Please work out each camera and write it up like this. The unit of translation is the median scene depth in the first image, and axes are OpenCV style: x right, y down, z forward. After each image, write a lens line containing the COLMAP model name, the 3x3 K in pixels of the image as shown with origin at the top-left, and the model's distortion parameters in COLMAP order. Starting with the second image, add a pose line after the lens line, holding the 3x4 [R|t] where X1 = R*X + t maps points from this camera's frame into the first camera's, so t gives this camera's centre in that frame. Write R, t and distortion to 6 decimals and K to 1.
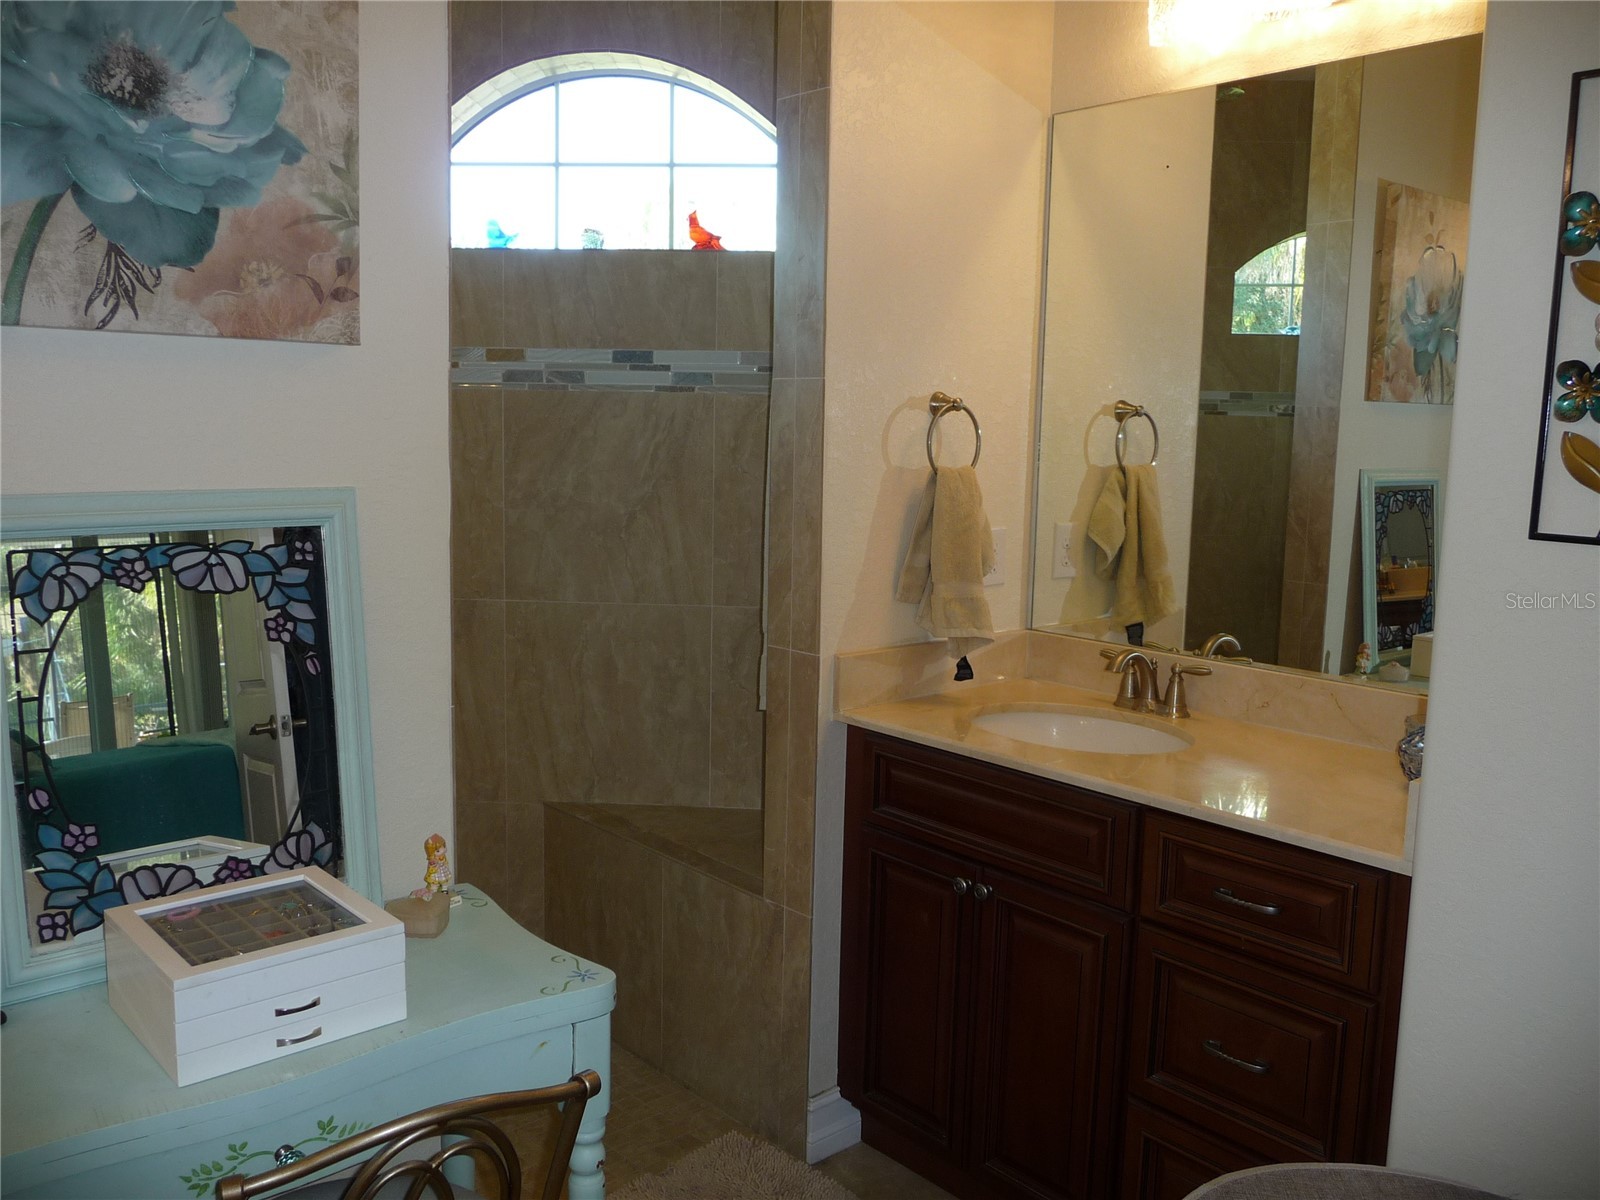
lens RADIAL K [[1319.9, 0, 786.0], [0, 1319.9, 591.3], [0, 0, 1]] dist [-0.038347, 0.029777]
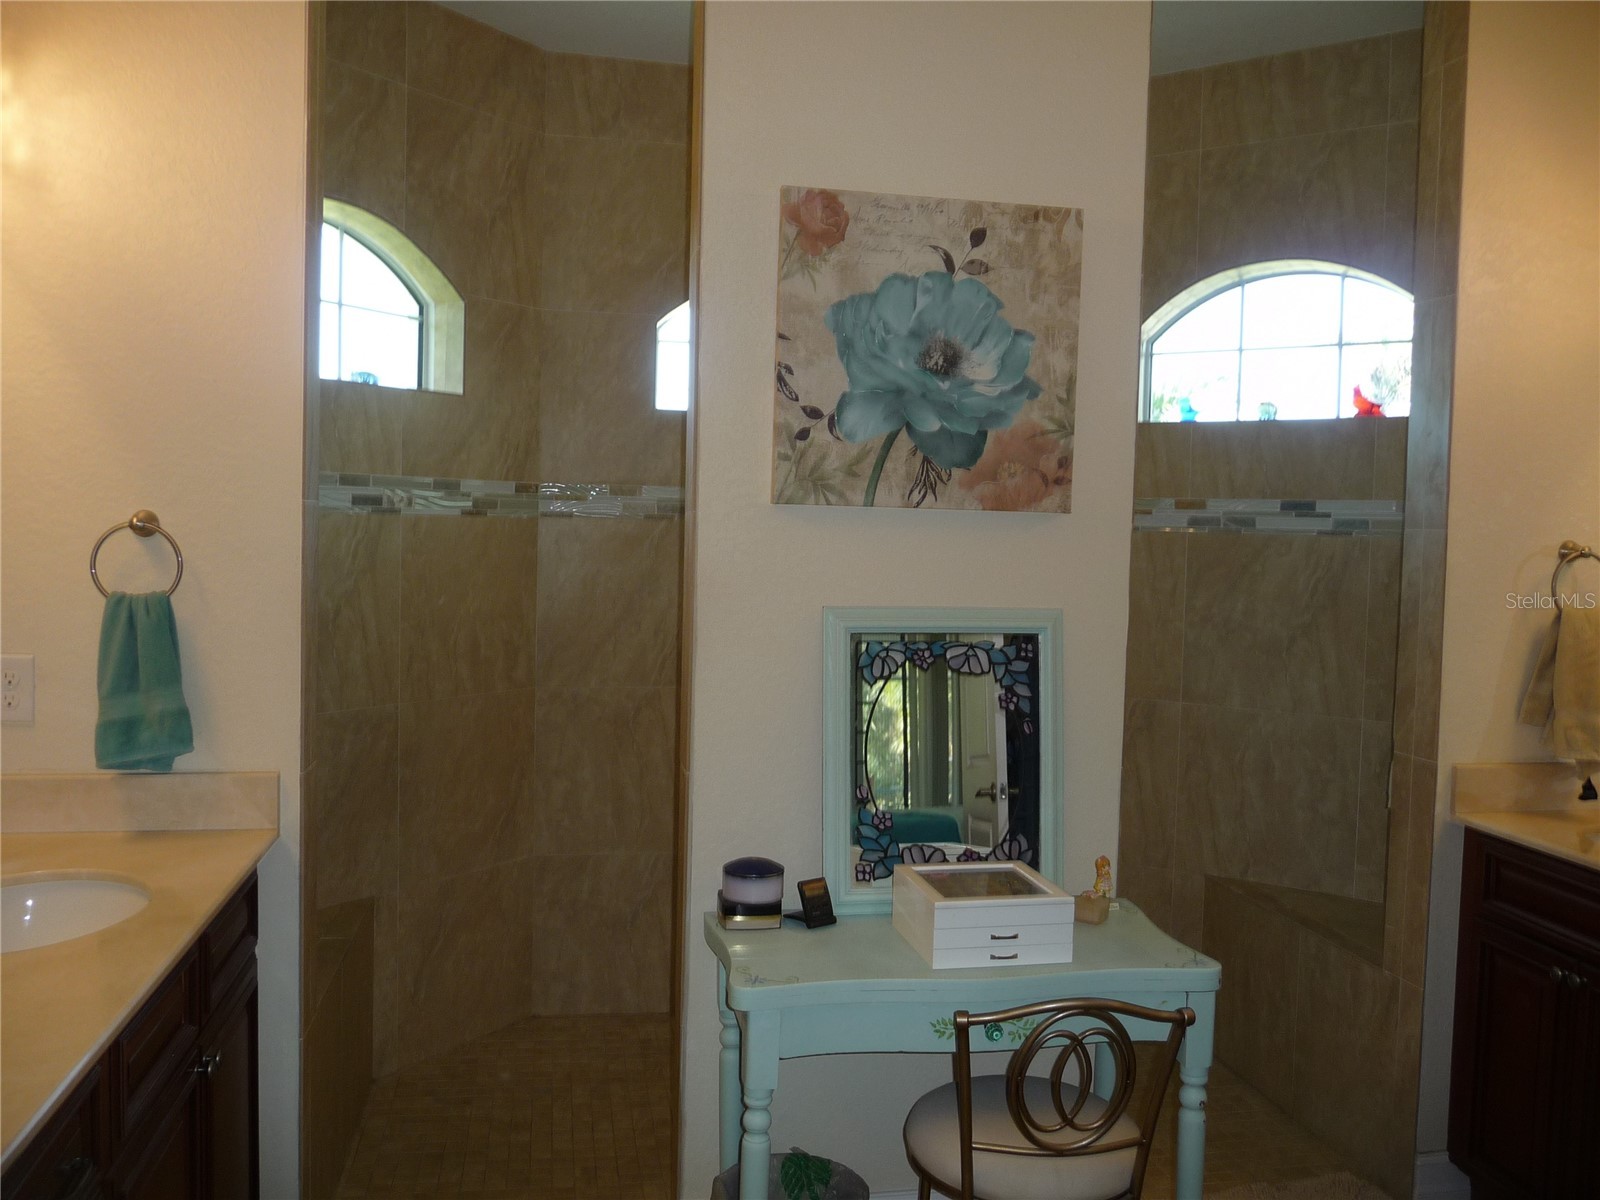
lens RADIAL K [[1319.9, 0, 787.1], [0, 1319.9, 587.5], [0, 0, 1]] dist [-0.038347, 0.029777]
pose [[0.861282, 0.026404, -0.507441, 0.124052], [-0.072993, 0.994720, -0.072134, 0.020596], [0.502857, 0.099167, 0.858662, -0.340146]]
